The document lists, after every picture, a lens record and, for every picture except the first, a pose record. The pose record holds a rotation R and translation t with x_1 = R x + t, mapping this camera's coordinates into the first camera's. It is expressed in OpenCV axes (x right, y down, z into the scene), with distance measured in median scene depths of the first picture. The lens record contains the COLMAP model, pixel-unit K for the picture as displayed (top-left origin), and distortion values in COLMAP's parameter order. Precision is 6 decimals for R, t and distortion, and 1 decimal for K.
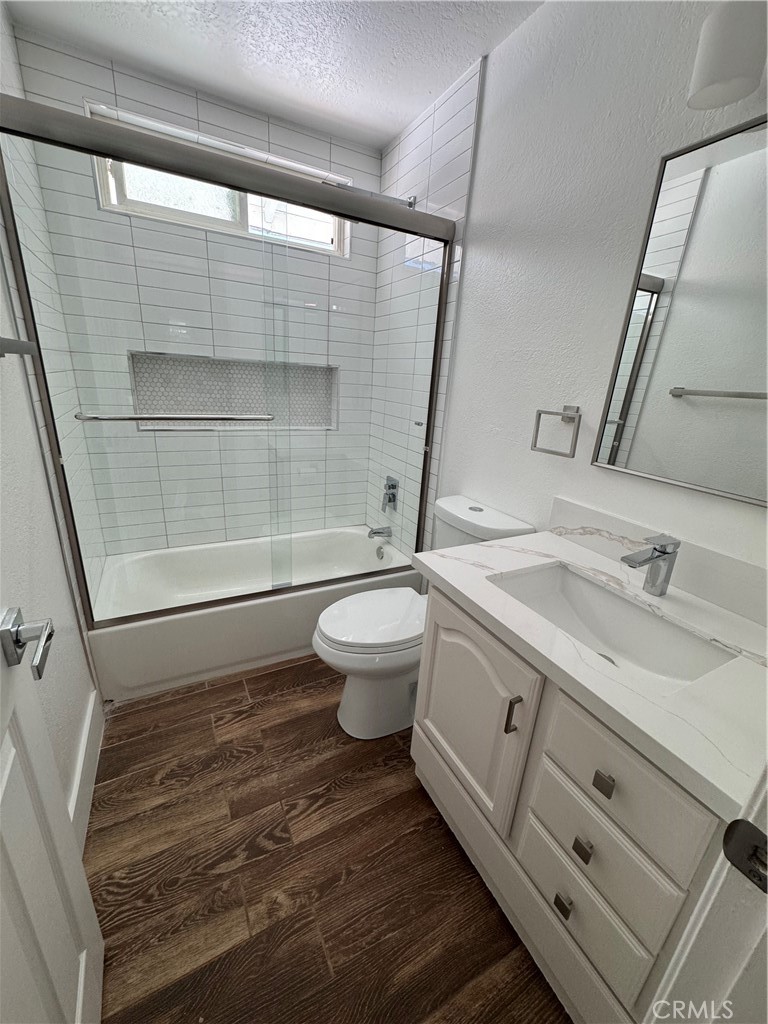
lens RADIAL K [[406.2, 0, 384.0], [0, 406.2, 512.0], [0, 0, 1]] dist [-0.000400, 0.000110]
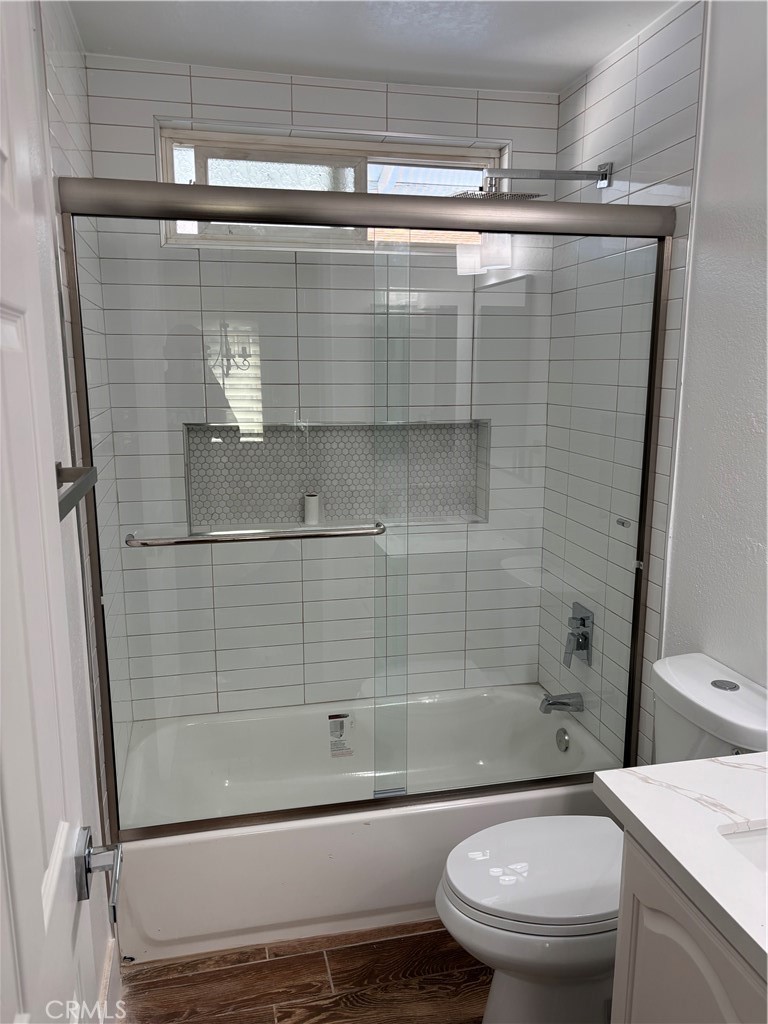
lens RADIAL K [[774.8, 0, 384.0], [0, 774.8, 512.0], [0, 0, 1]] dist [0.012490, -0.007377]
pose [[0.965010, -0.011057, -0.261981, 0.044564], [-0.026070, 0.990115, -0.137817, -0.068388], [0.260915, 0.139825, 0.955182, -0.152219]]
